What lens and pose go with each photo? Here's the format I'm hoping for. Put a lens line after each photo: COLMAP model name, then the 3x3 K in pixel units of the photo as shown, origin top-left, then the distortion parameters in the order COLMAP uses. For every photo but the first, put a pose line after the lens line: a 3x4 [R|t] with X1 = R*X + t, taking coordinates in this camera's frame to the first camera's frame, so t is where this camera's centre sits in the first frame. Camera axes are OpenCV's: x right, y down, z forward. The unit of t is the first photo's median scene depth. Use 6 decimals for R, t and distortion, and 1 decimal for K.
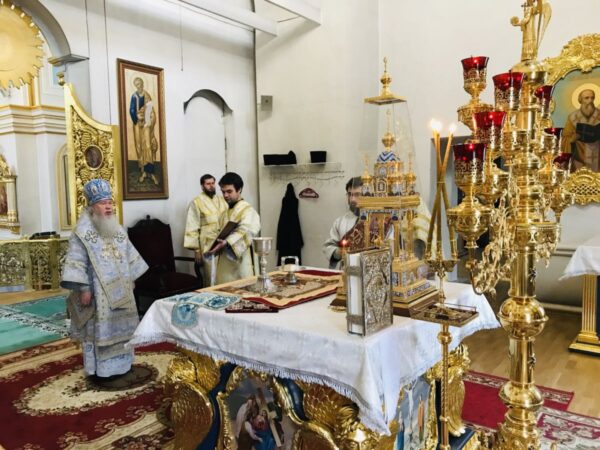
lens RADIAL K [[488.1, 0, 293.2], [0, 488.1, 225.4], [0, 0, 1]] dist [0.034759, -0.021830]
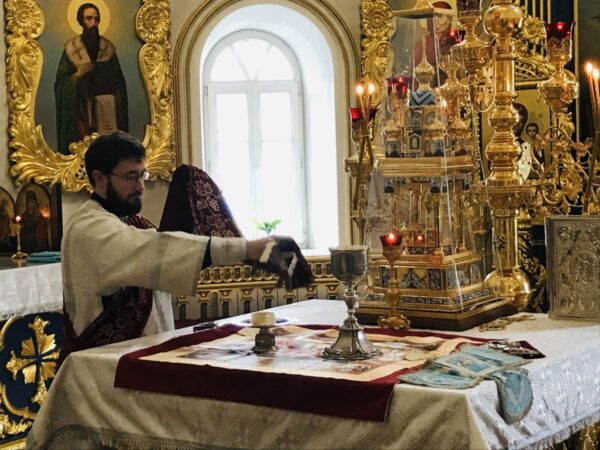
lens RADIAL K [[1171.6, 0, 291.3], [0, 1171.6, 197.0], [0, 0, 1]] dist [0.118435, 0.000000]
pose [[-0.048449, -0.018351, 0.998657, -0.939507], [0.112265, 0.993396, 0.023700, -0.044470], [-0.992496, 0.113263, -0.046069, 0.852111]]
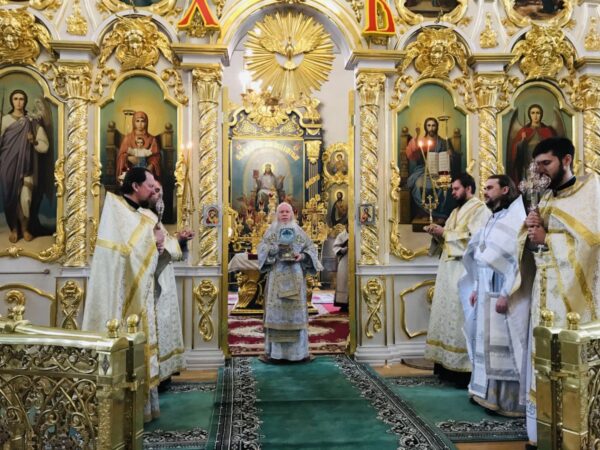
lens RADIAL K [[488.1, 0, 299.8], [0, 488.1, 225.0], [0, 0, 1]] dist [0.034759, -0.021830]
pose [[-0.665629, 0.043666, 0.745005, -1.847764], [0.070075, 0.997533, 0.004141, -0.042085], [-0.742986, 0.054963, -0.667047, 2.259382]]
